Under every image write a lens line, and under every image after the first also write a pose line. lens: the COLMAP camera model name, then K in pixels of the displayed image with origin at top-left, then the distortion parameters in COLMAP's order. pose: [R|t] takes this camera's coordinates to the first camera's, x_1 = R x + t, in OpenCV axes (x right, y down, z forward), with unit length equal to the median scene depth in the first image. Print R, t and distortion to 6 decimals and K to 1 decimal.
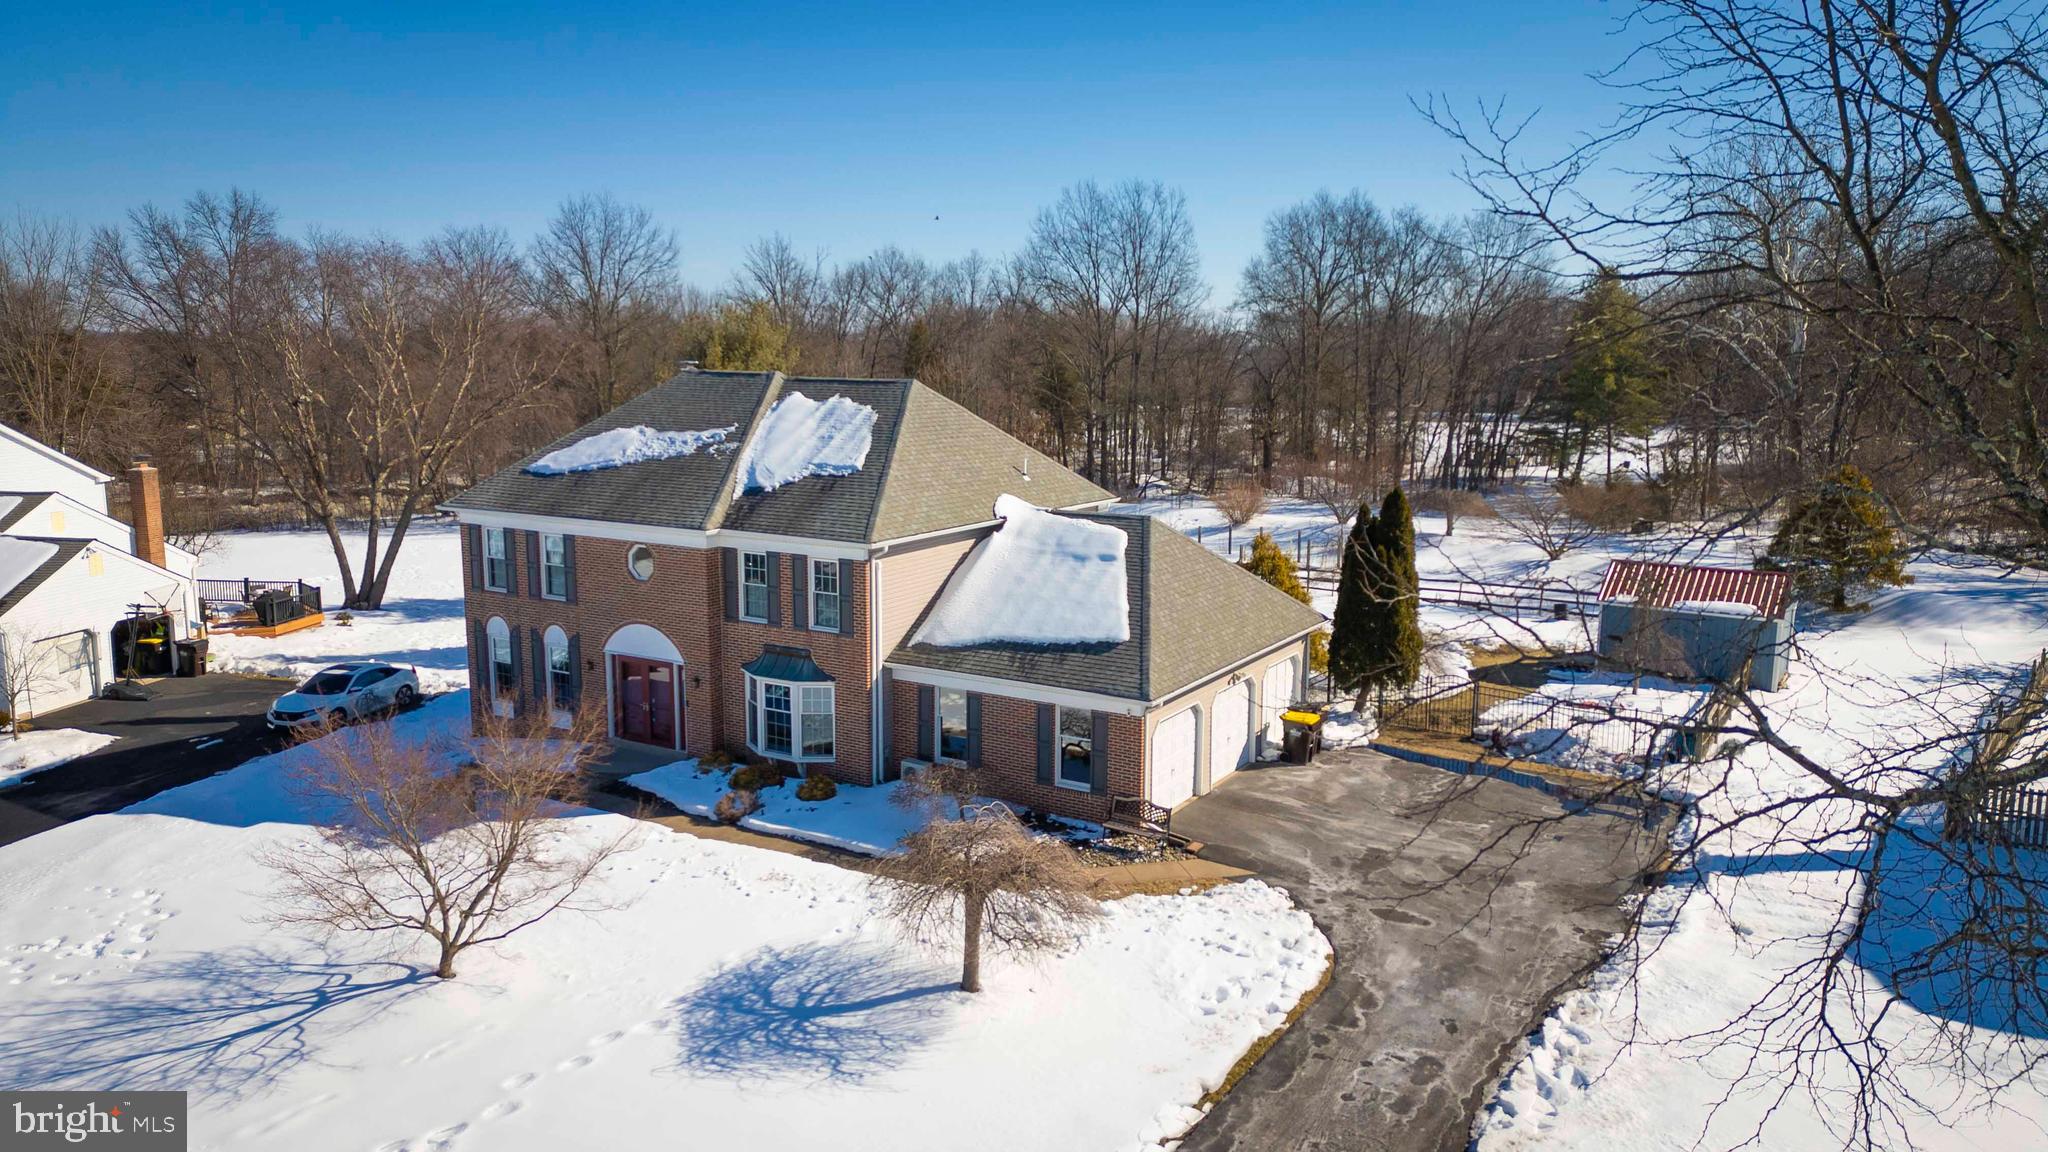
lens RADIAL K [[1487.5, 0, 1031.2], [0, 1487.5, 575.7], [0, 0, 1]] dist [0.035741, -0.002806]
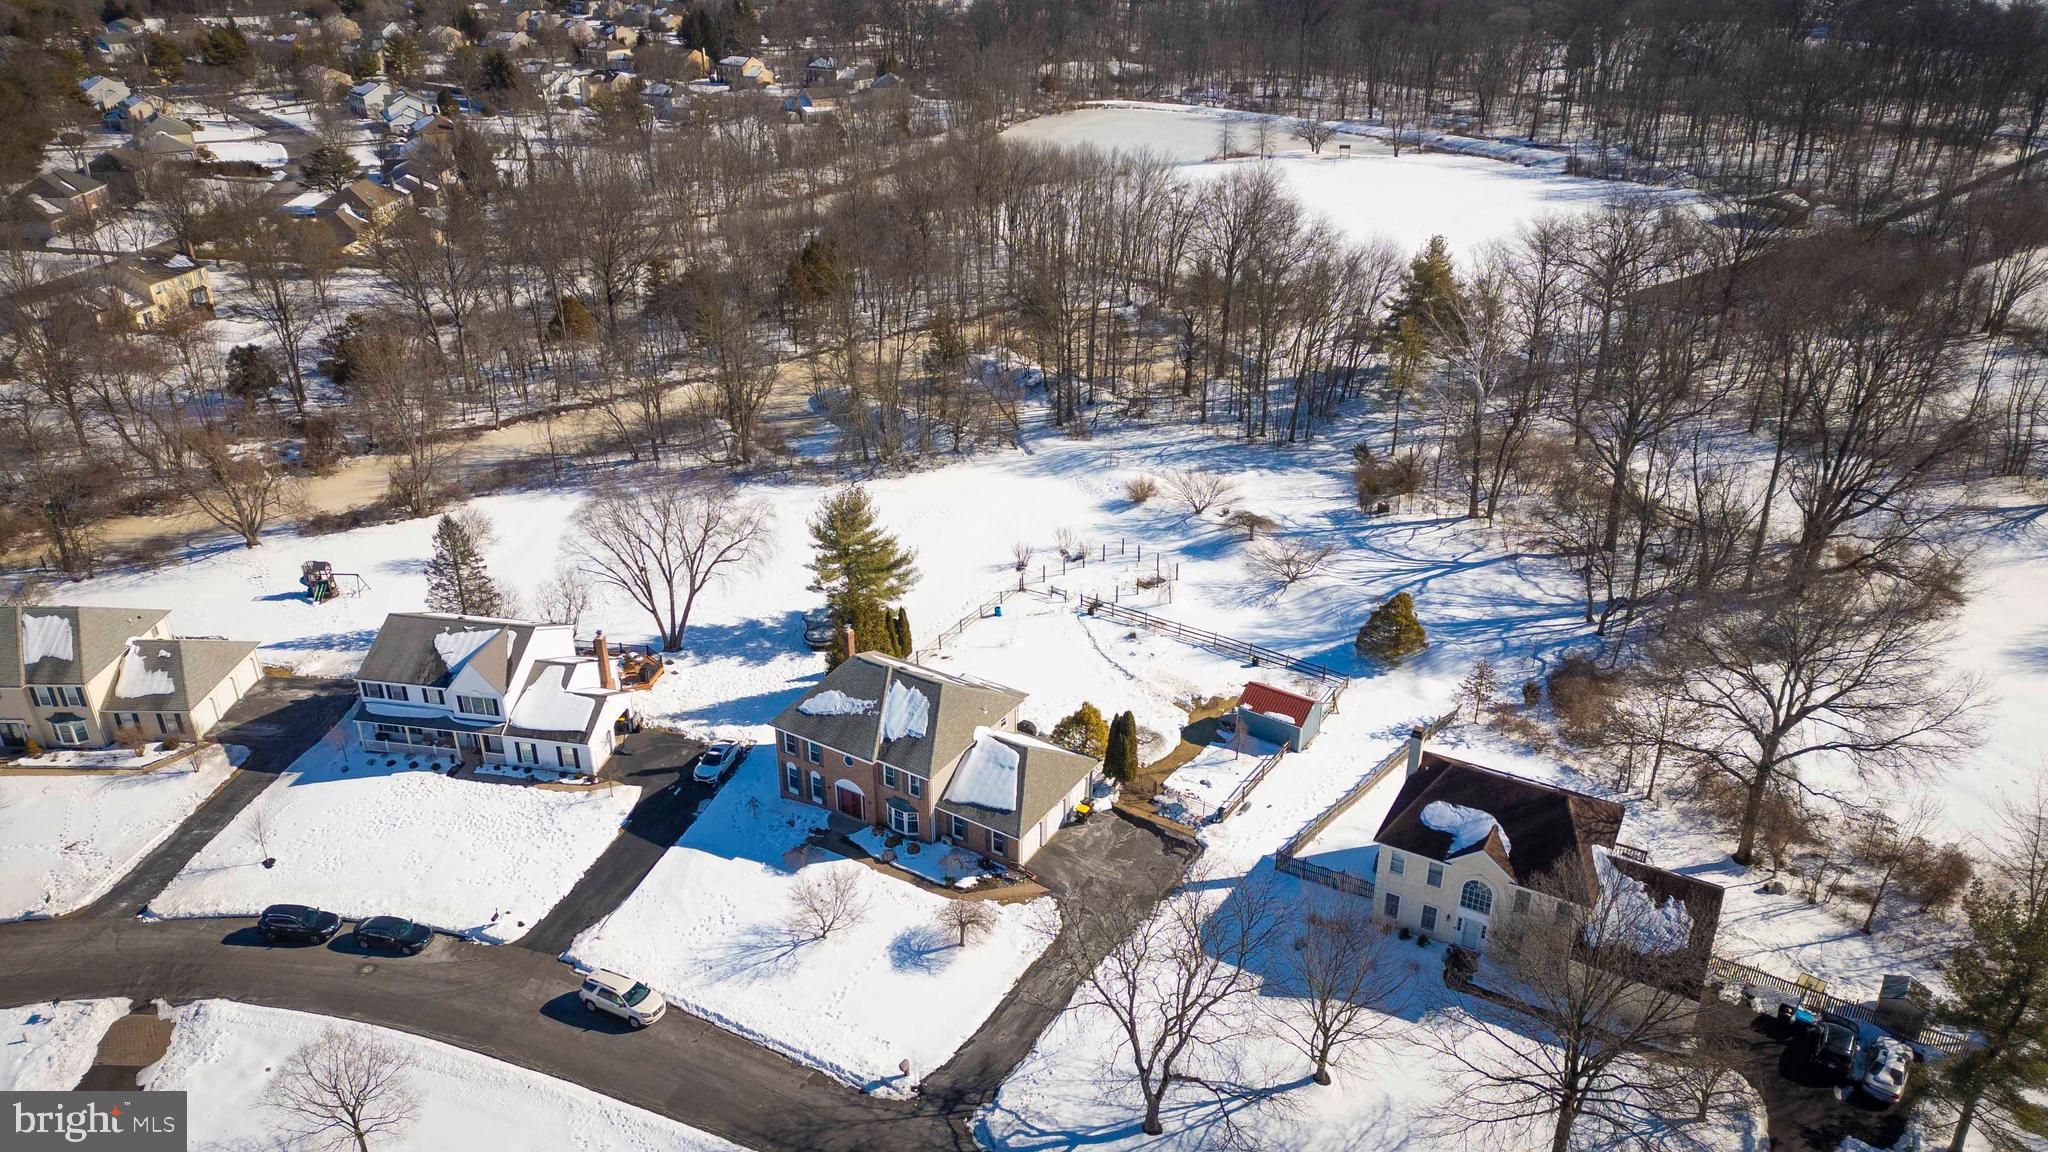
lens RADIAL K [[1487.5, 0, 1020.2], [0, 1487.5, 577.0], [0, 0, 1]] dist [0.035741, -0.002806]
pose [[0.999687, -0.000071, -0.025022, 0.144933], [0.006947, 0.961468, 0.274828, -1.194567], [0.024038, -0.274916, 0.961168, -1.719163]]
